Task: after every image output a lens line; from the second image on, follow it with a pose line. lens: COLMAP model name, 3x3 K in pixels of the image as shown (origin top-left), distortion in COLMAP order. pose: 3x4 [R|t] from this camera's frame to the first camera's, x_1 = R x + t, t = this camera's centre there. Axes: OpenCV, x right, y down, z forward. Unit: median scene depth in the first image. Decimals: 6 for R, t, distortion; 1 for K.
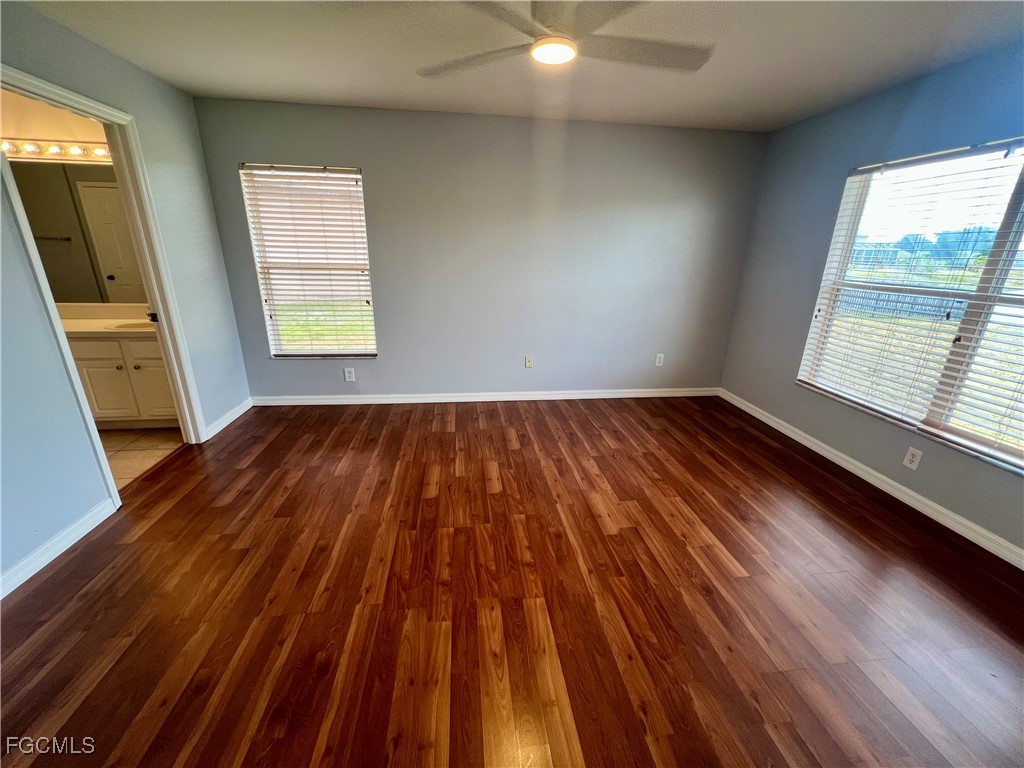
lens RADIAL K [[409.6, 0, 512.0], [0, 409.6, 384.0], [0, 0, 1]] dist [0.000623, -0.000039]
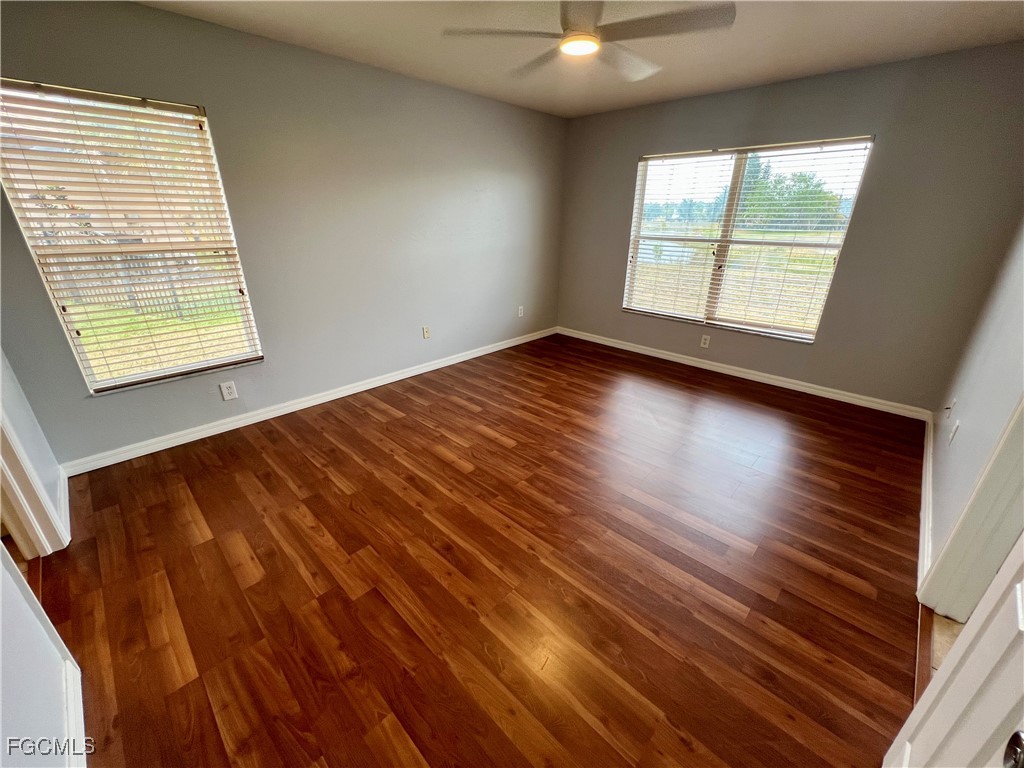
lens RADIAL K [[409.4, 0, 512.0], [0, 409.4, 384.0], [0, 0, 1]] dist [-0.000578, -0.000143]
pose [[0.778947, -0.253046, 0.573768, -0.487954], [0.205402, 0.967450, 0.147817, -0.045166], [-0.592496, 0.002712, 0.805568, 0.090452]]
